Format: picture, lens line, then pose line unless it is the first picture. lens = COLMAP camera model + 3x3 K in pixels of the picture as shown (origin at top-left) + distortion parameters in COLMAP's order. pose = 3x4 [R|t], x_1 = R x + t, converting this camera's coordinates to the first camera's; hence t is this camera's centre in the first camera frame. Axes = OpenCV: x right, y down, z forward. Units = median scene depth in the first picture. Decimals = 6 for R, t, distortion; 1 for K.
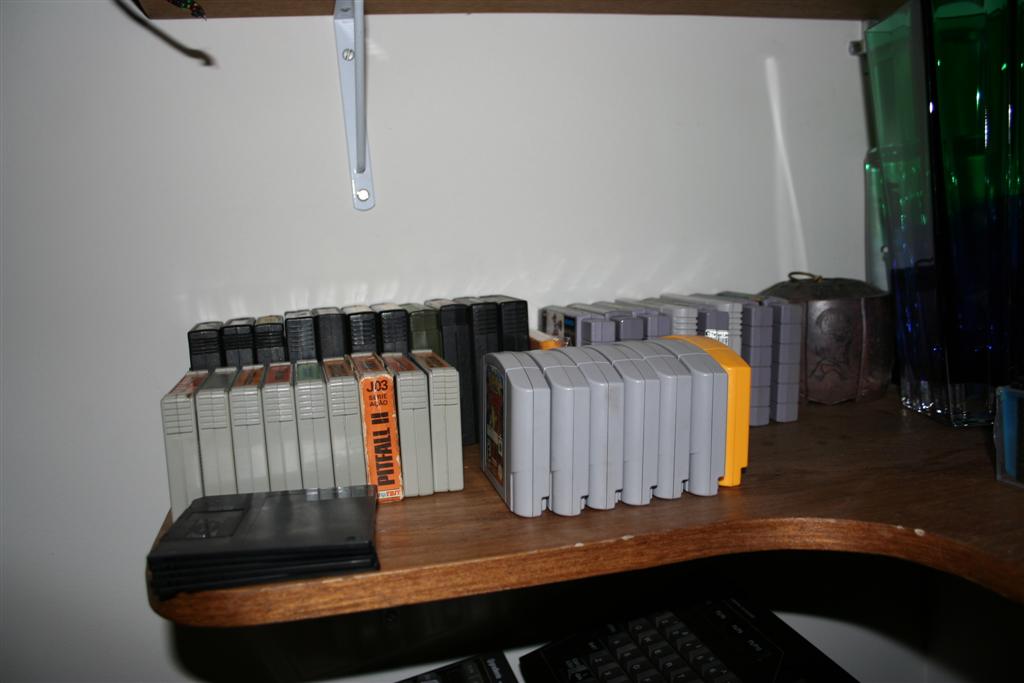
lens RADIAL K [[861.8, 0, 511.3], [0, 861.8, 342.7], [0, 0, 1]] dist [-0.076949, -0.000025]
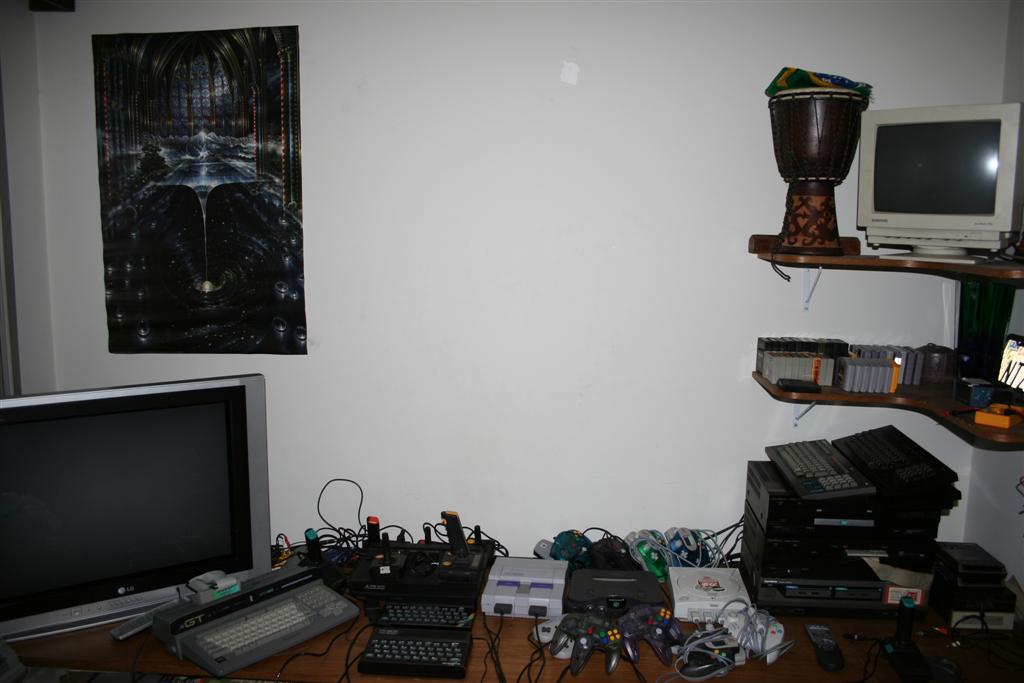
lens RADIAL K [[861.8, 0, 518.5], [0, 861.8, 337.0], [0, 0, 1]] dist [-0.076949, -0.000025]
pose [[0.950399, 0.133147, -0.281094, -0.369886], [-0.124078, 0.991017, 0.049905, -0.098455], [0.285214, -0.012552, 0.958382, -3.562178]]
